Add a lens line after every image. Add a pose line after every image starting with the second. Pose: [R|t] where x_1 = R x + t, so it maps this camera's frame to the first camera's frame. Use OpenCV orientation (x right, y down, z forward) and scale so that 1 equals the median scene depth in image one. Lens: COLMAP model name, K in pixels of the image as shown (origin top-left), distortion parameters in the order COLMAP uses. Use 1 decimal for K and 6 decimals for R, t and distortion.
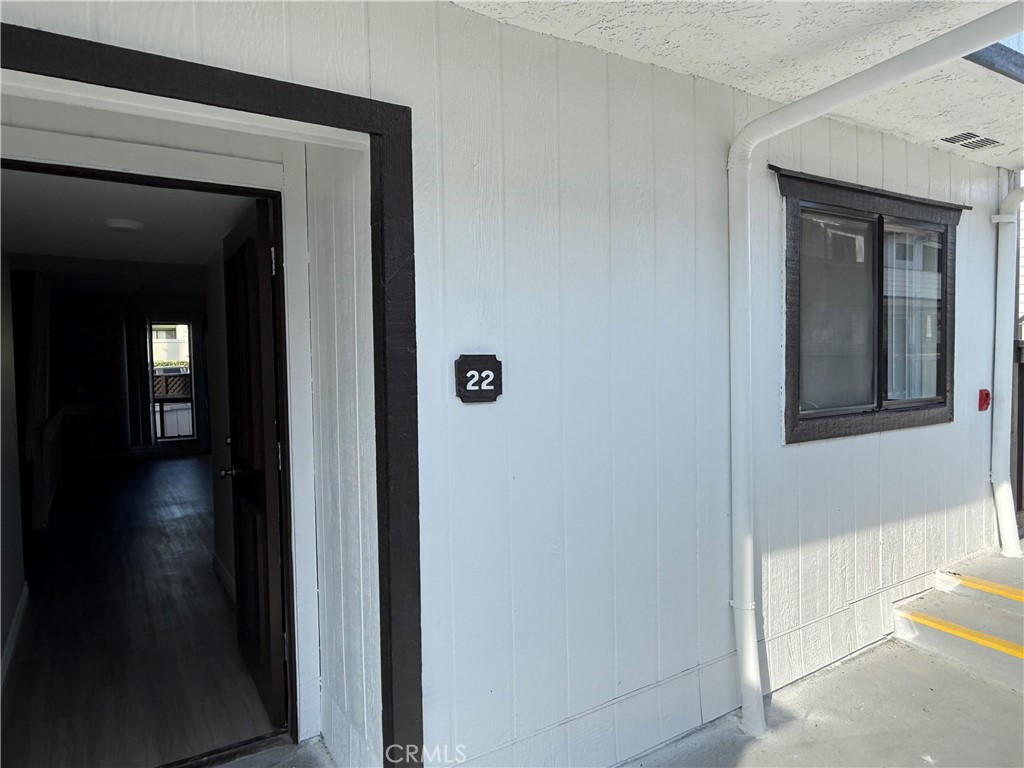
lens RADIAL K [[663.8, 0, 512.0], [0, 663.8, 384.0], [0, 0, 1]] dist [-0.002537, 0.000308]
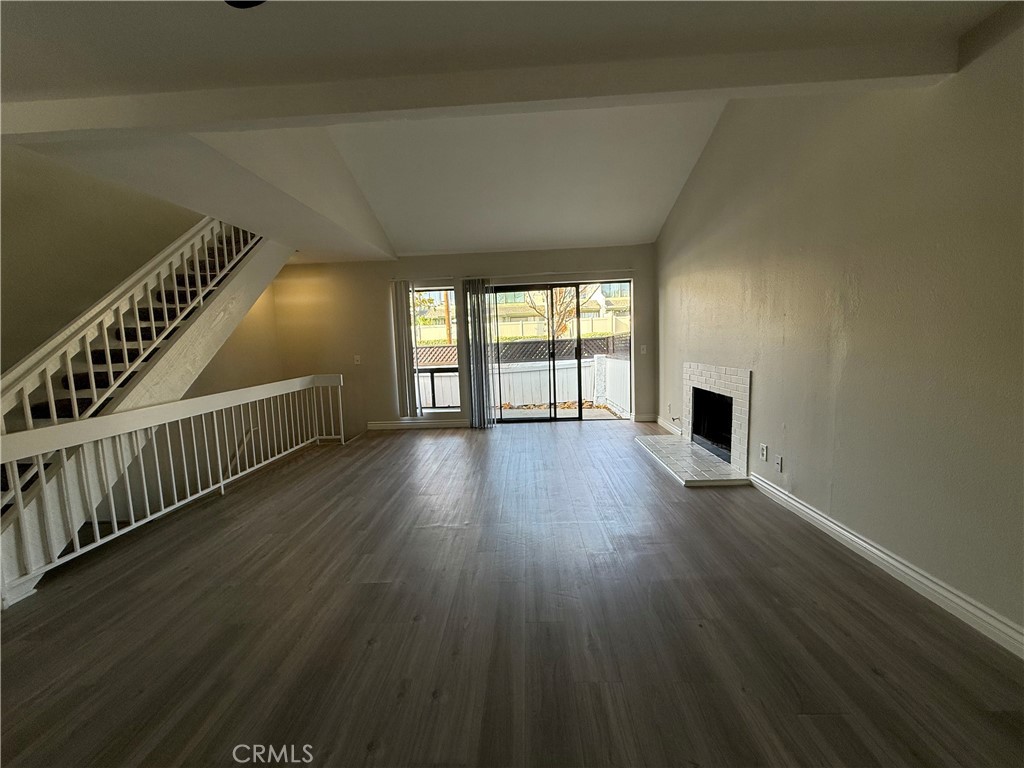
lens RADIAL K [[407.4, 0, 511.2], [0, 407.4, 382.9], [0, 0, 1]] dist [-0.001497, 0.000168]
pose [[0.825734, 0.044093, -0.562334, -0.412586], [0.001971, 0.996708, 0.081046, -0.021665], [0.564056, -0.068031, 0.822929, 2.656918]]
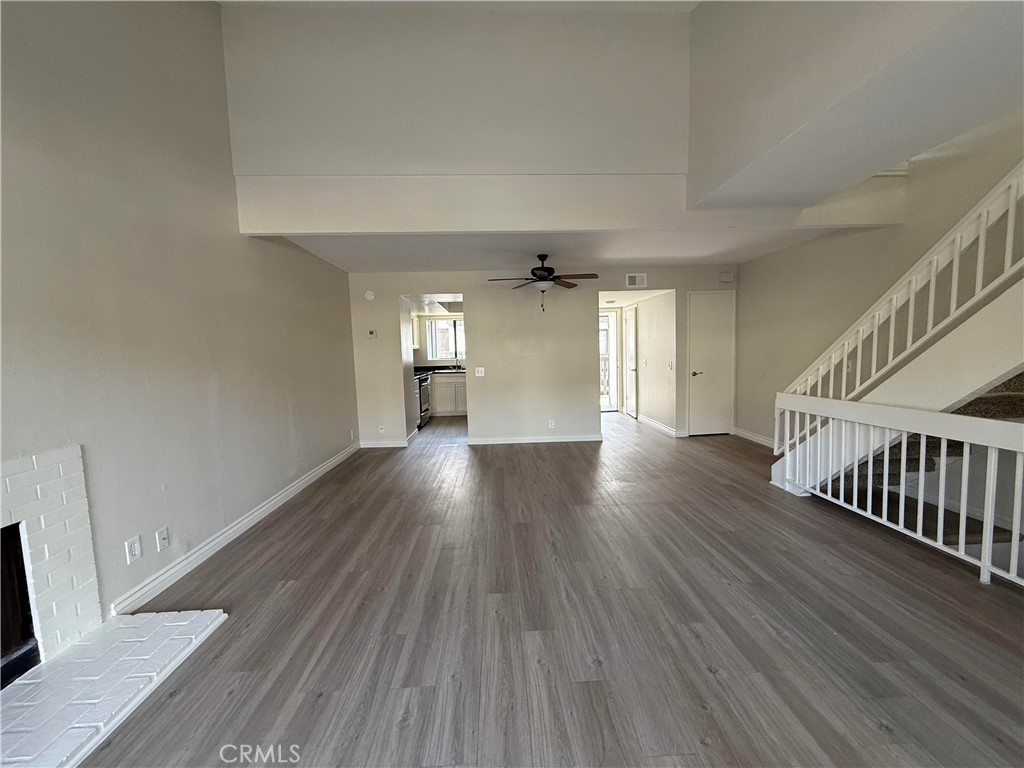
lens RADIAL K [[407.4, 0, 511.2], [0, 407.4, 382.9], [0, 0, 1]] dist [-0.001497, 0.000168]
pose [[-0.864851, 0.000587, 0.502029, -1.792539], [0.061820, 0.992513, 0.105337, -0.107870], [-0.498209, 0.122136, -0.858412, 4.717630]]
